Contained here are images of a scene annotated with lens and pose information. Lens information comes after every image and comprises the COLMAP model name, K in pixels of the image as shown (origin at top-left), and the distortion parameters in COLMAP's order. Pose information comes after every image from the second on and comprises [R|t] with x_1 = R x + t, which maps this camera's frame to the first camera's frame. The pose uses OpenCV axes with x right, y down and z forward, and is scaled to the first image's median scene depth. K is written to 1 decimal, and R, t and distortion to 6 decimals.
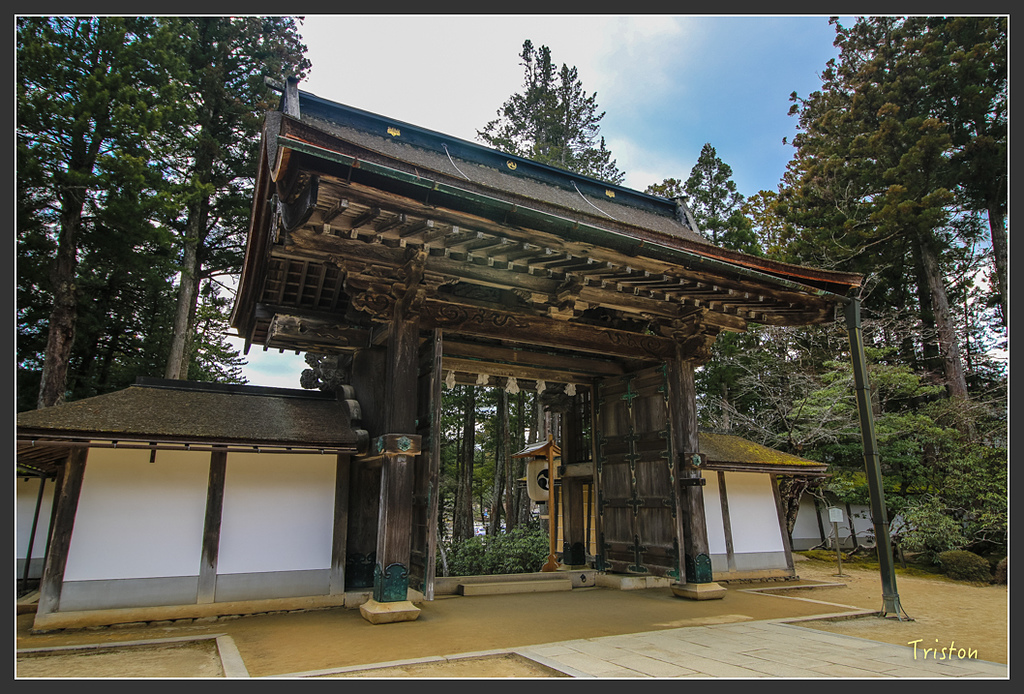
lens RADIAL K [[633.2, 0, 512.0], [0, 633.2, 347.0], [0, 0, 1]] dist [-0.001215, -0.000603]
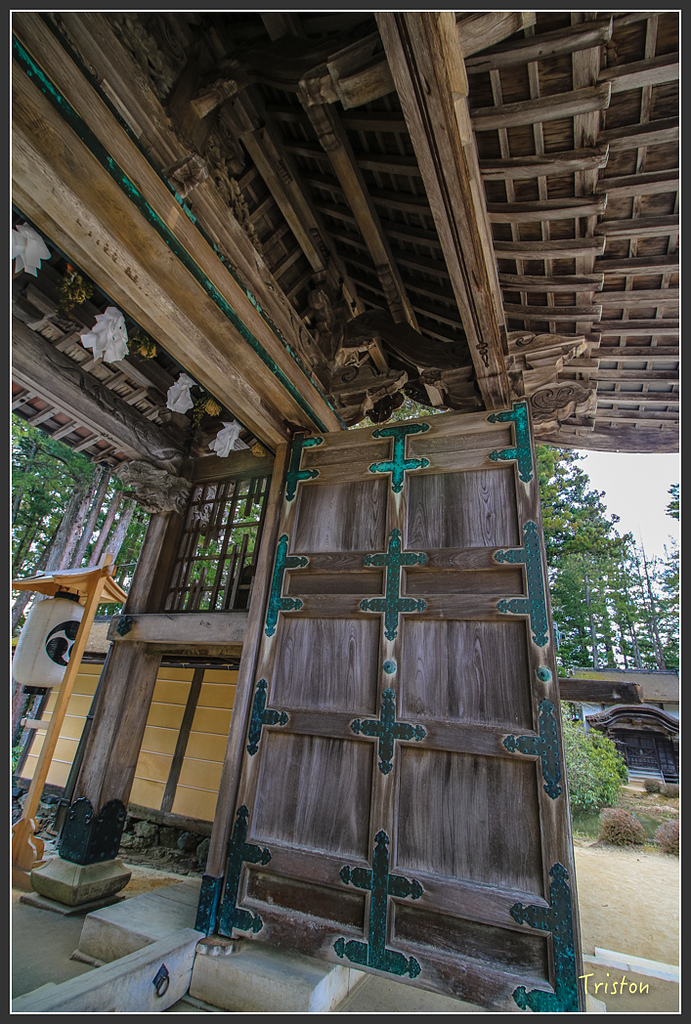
lens RADIAL K [[479.9, 0, 345.5], [0, 479.9, 512.0], [0, 0, 1]] dist [-0.003991, -0.000093]
pose [[0.782768, 0.323575, 0.531576, -0.006162], [-0.243527, 0.945345, -0.216836, 0.185411], [-0.572685, 0.040279, 0.818785, 0.753842]]
